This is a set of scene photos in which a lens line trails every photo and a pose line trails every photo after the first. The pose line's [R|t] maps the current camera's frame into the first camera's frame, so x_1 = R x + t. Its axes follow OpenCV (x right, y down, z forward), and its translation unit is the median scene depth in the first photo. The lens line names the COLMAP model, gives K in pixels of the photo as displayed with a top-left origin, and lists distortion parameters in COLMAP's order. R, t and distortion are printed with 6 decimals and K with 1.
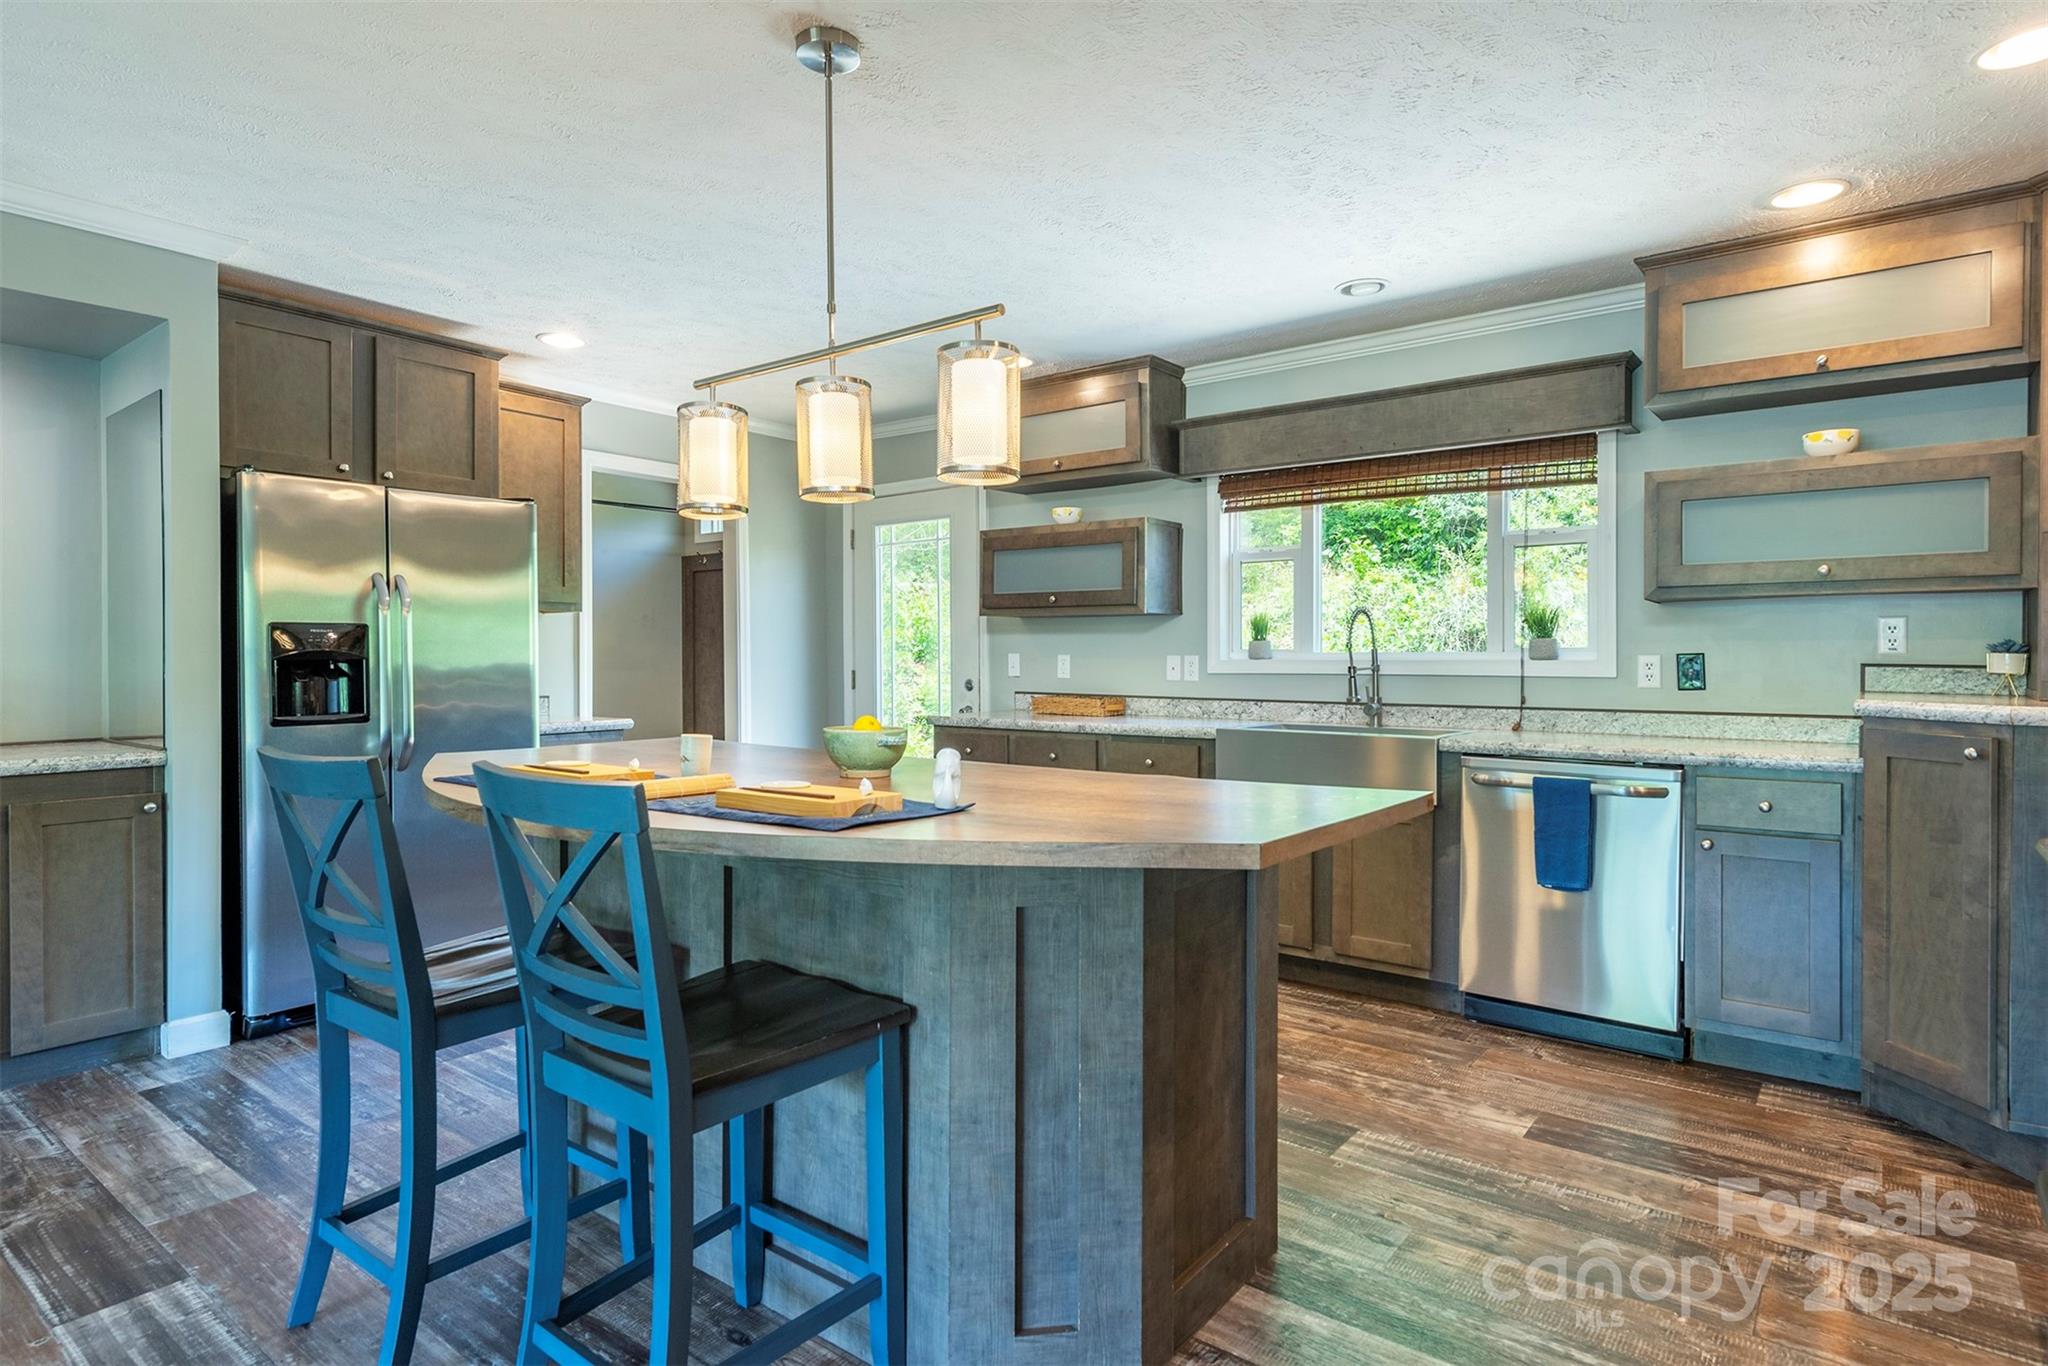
lens RADIAL K [[1101.5, 0, 1023.6], [0, 1101.5, 662.5], [0, 0, 1]] dist [0.009727, -0.001012]
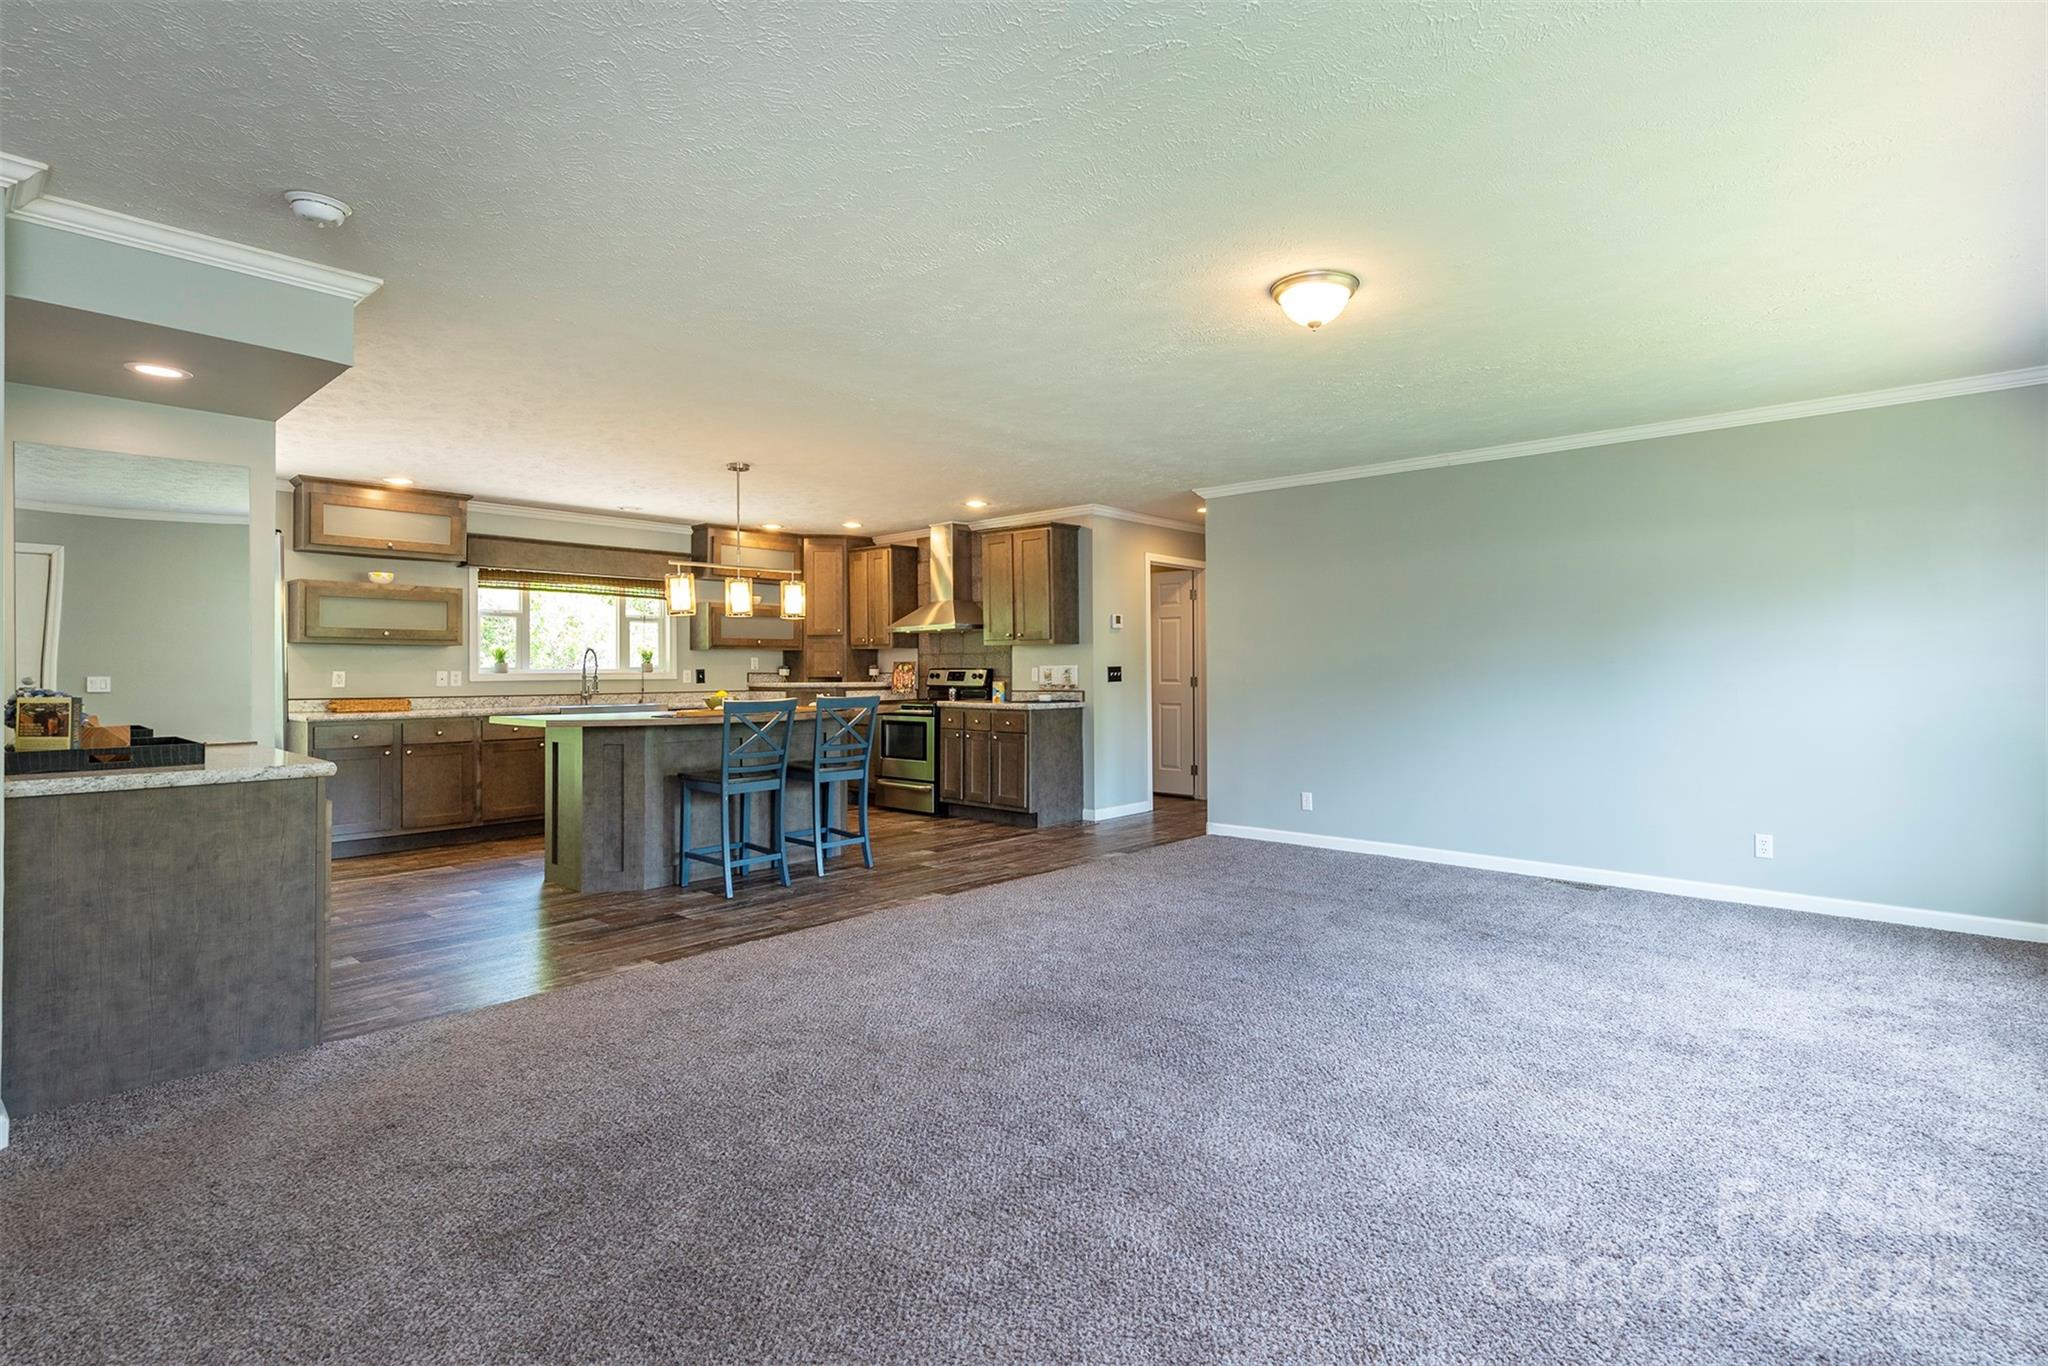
lens RADIAL K [[914.9, 0, 1070.4], [0, 914.9, 692.4], [0, 0, 1]] dist [0.005404, 0.000310]
pose [[0.058836, -0.026584, 0.997914, -1.512225], [0.009620, 0.999614, 0.026062, -0.001418], [-0.998221, 0.008066, 0.059069, -0.019231]]
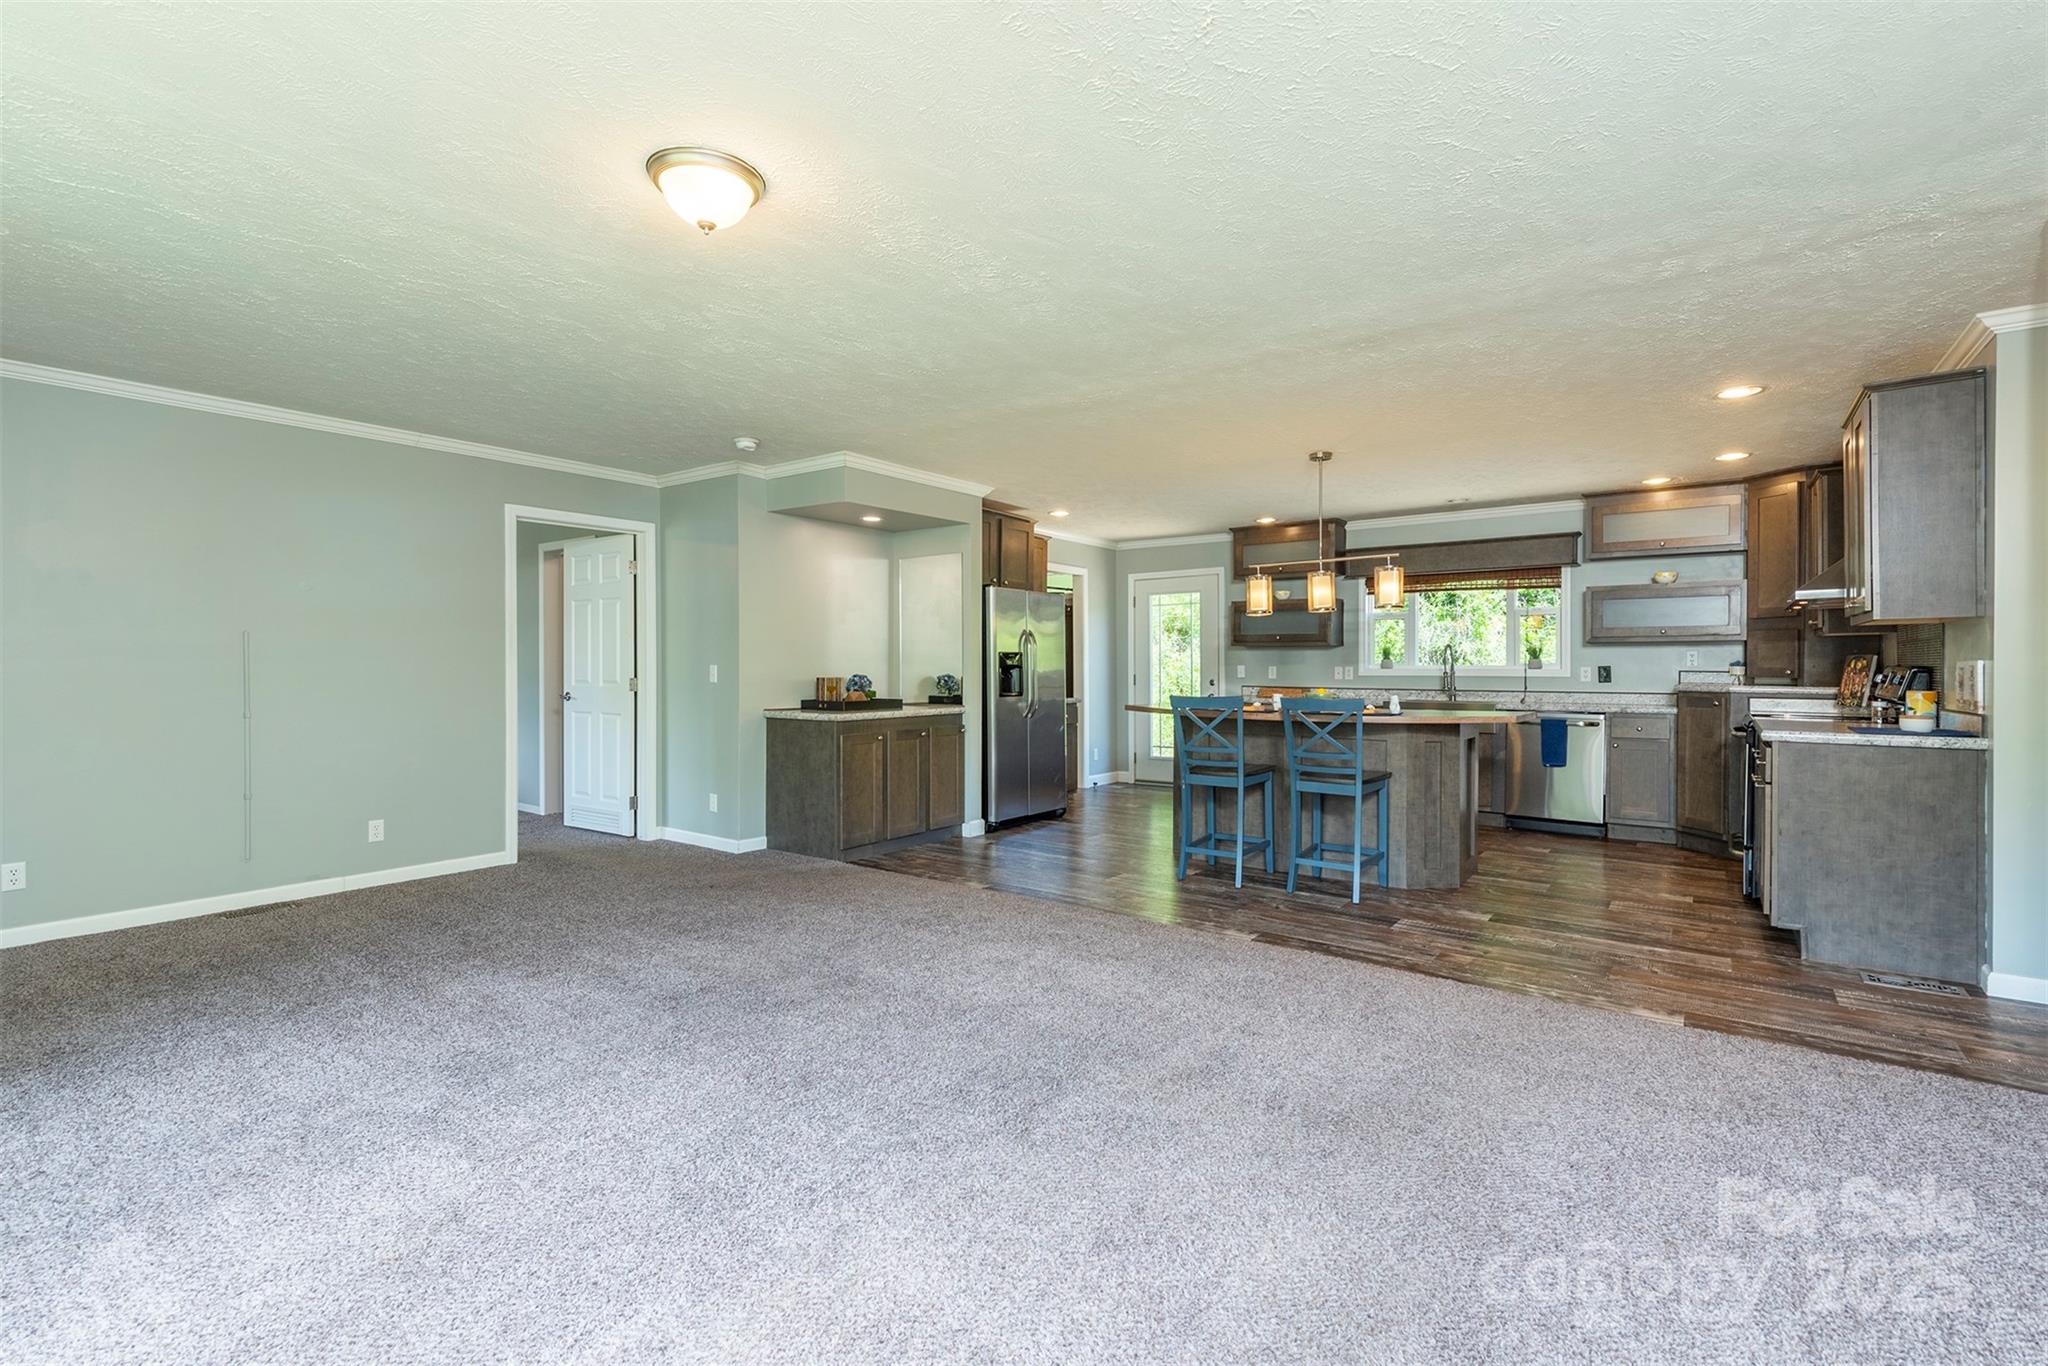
lens RADIAL K [[914.9, 0, 1031.8], [0, 914.9, 671.8], [0, 0, 1]] dist [0.005404, 0.000310]
pose [[0.999787, 0.001635, 0.020596, -0.573051], [-0.001627, 0.999999, -0.000405, 0.005333], [-0.020597, 0.000371, 0.999788, -0.801666]]
